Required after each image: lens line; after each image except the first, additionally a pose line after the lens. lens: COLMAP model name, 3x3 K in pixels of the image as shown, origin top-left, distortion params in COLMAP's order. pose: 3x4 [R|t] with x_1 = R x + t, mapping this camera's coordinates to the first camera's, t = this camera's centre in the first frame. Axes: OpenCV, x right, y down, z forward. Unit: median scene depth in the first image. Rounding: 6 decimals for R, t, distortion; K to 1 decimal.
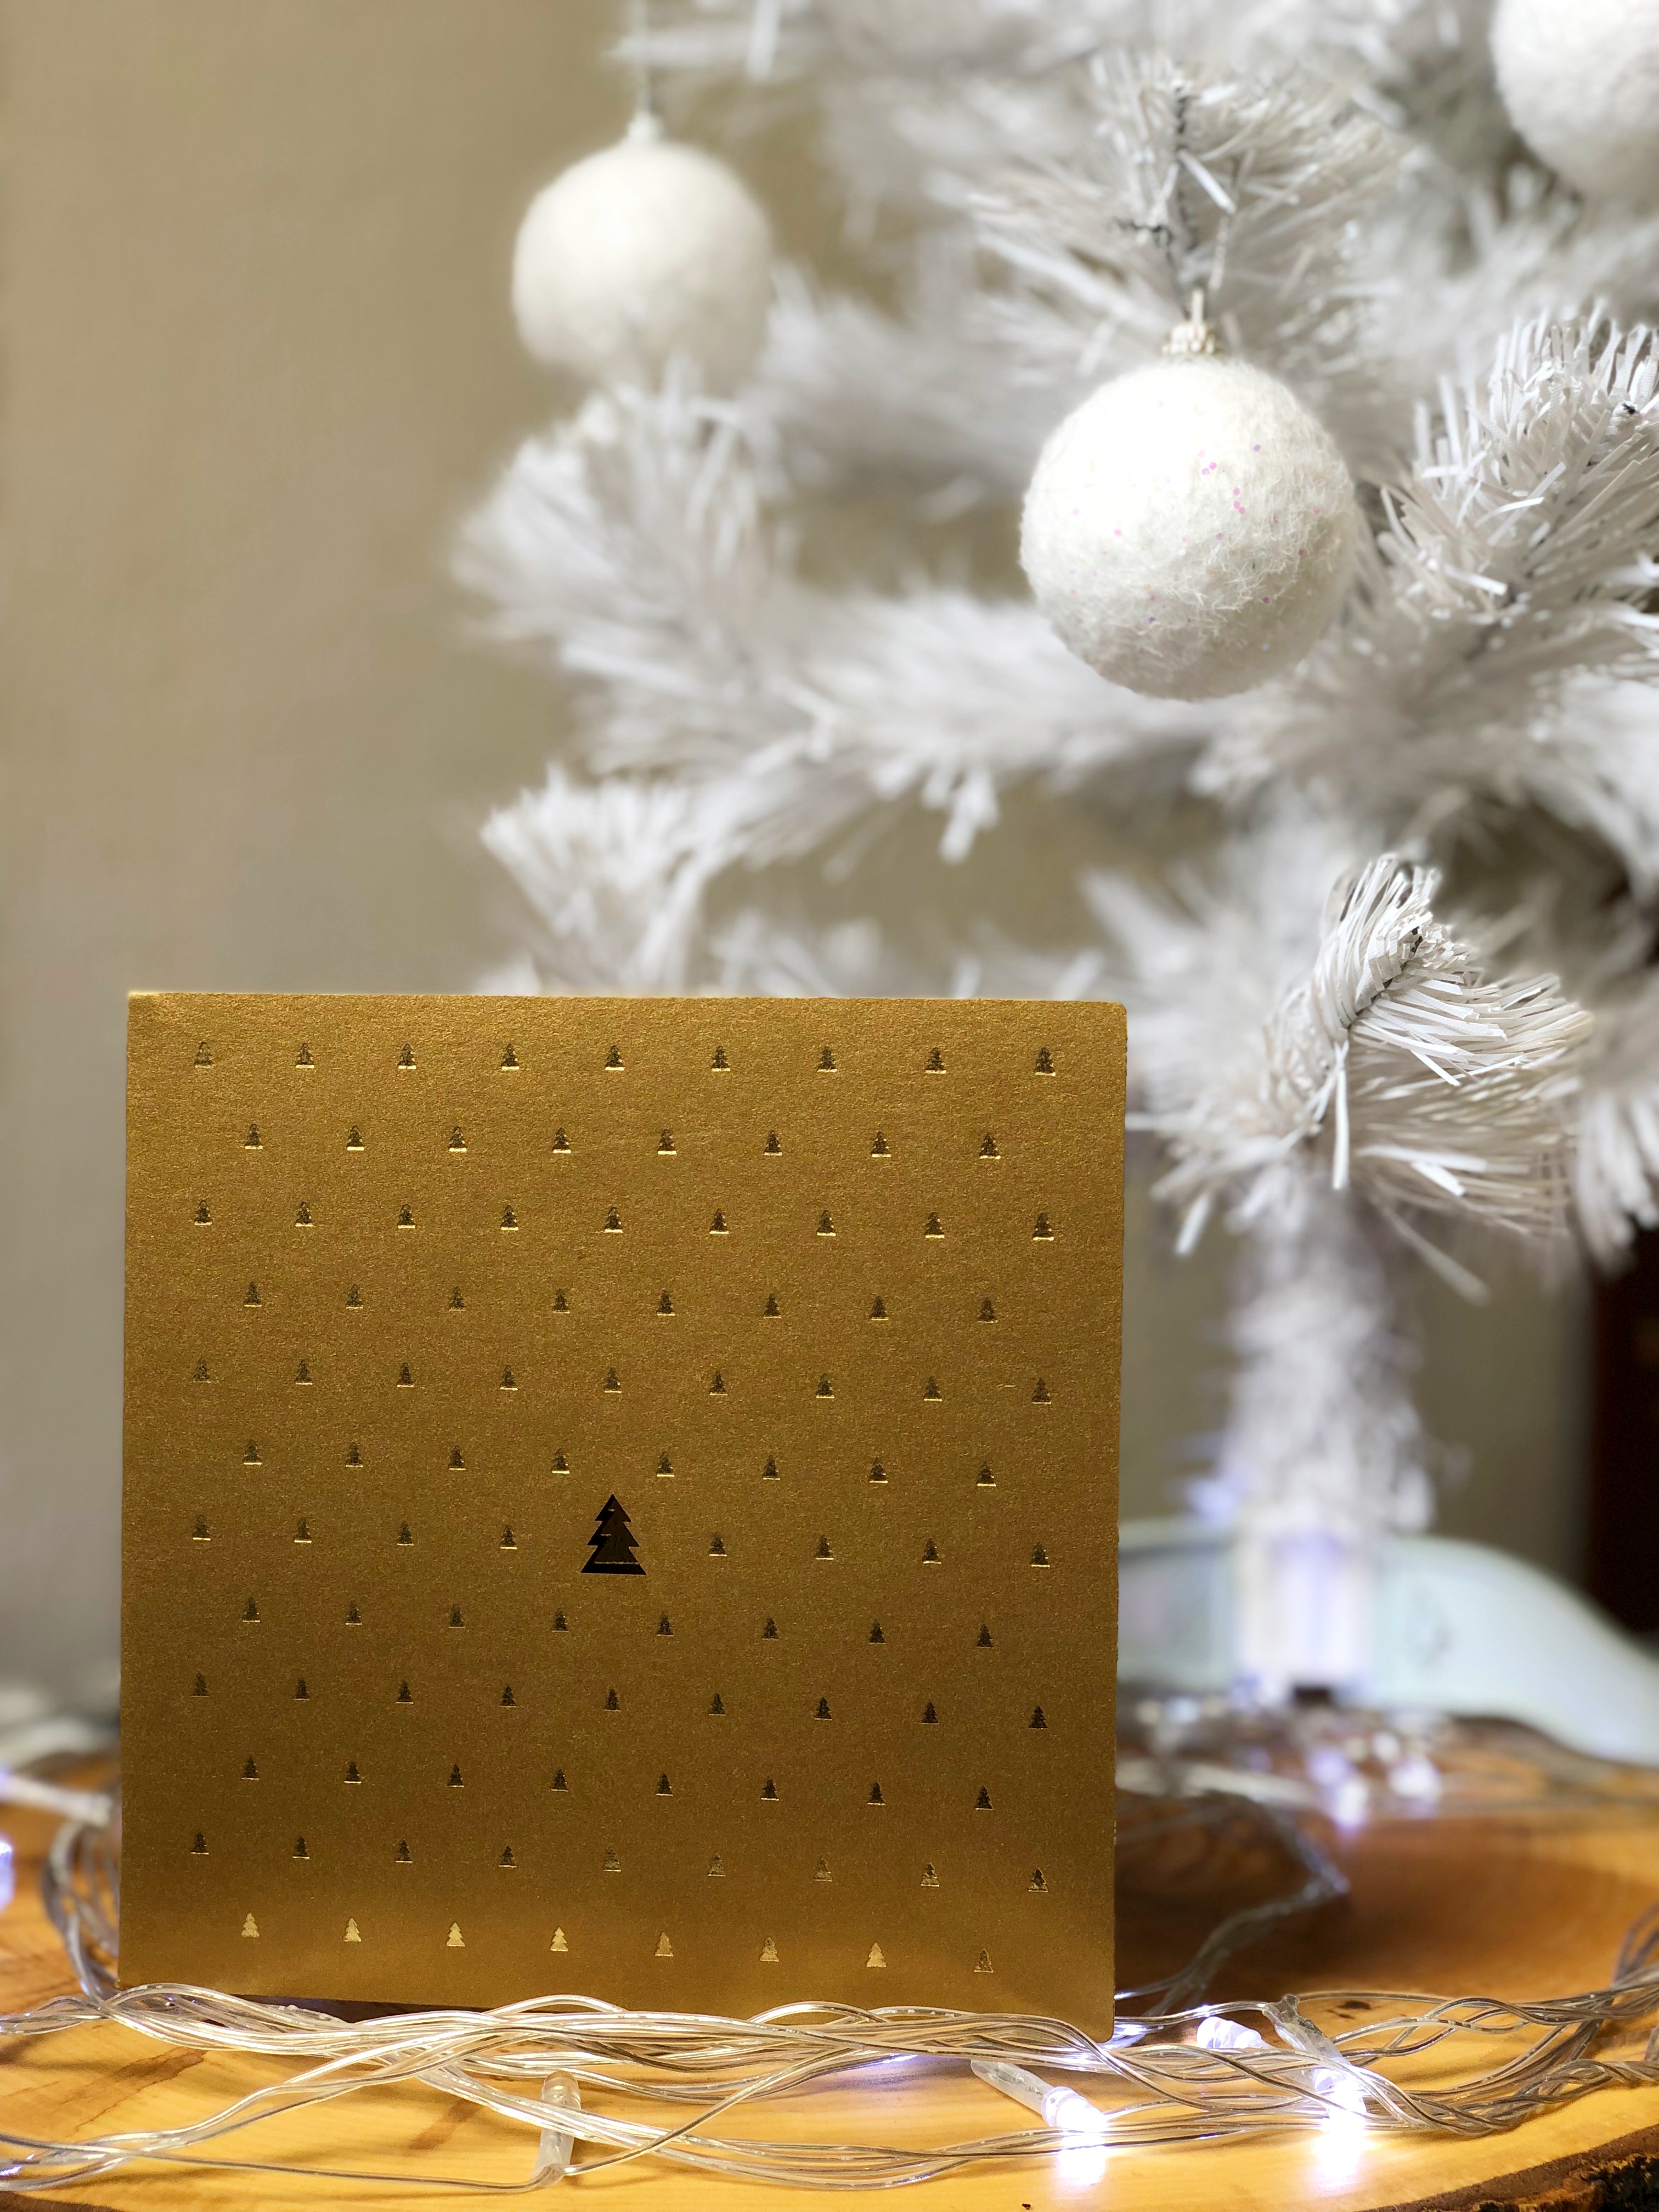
lens RADIAL K [[3532.5, 0, 829.5], [0, 3532.5, 1106.0], [0, 0, 1]] dist [-0.002538, 0.021793]
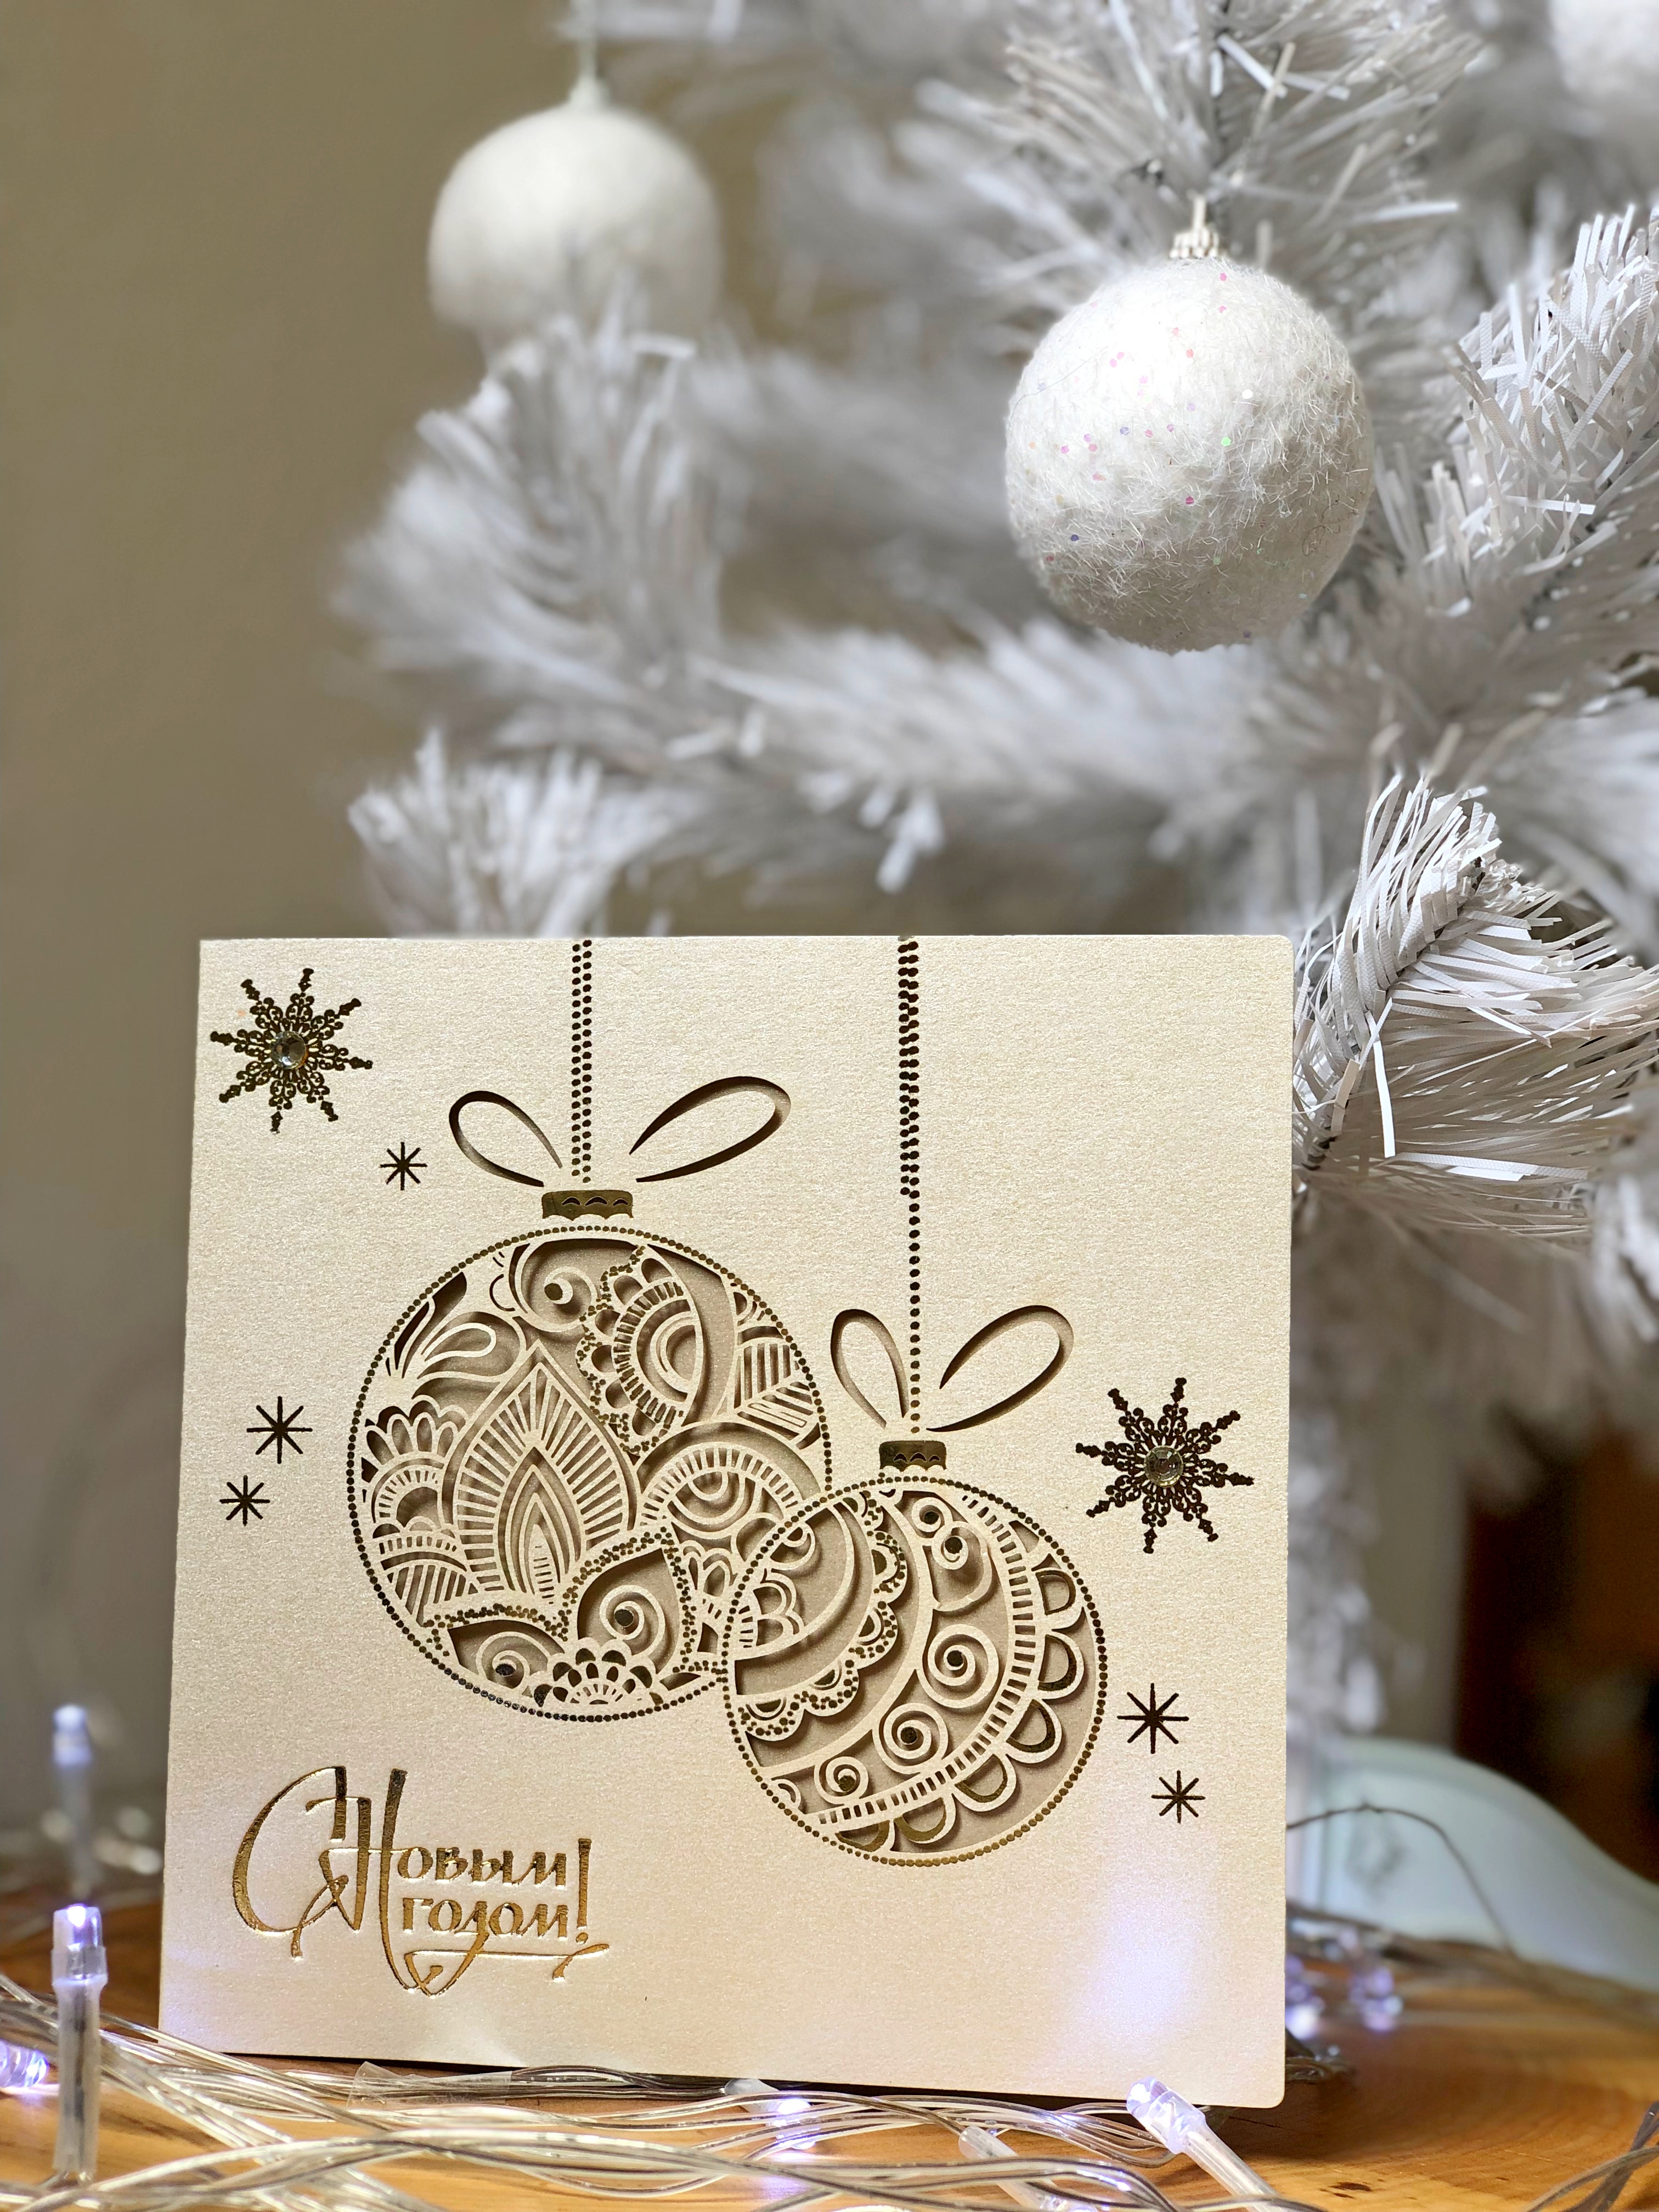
lens RADIAL K [[3532.5, 0, 829.5], [0, 3532.5, 1106.0], [0, 0, 1]] dist [-0.002538, 0.021793]
pose [[0.995079, 0.067366, 0.072656, -0.041820], [-0.054334, 0.984217, -0.168419, 0.137723], [-0.082855, 0.163642, 0.983034, 0.154522]]
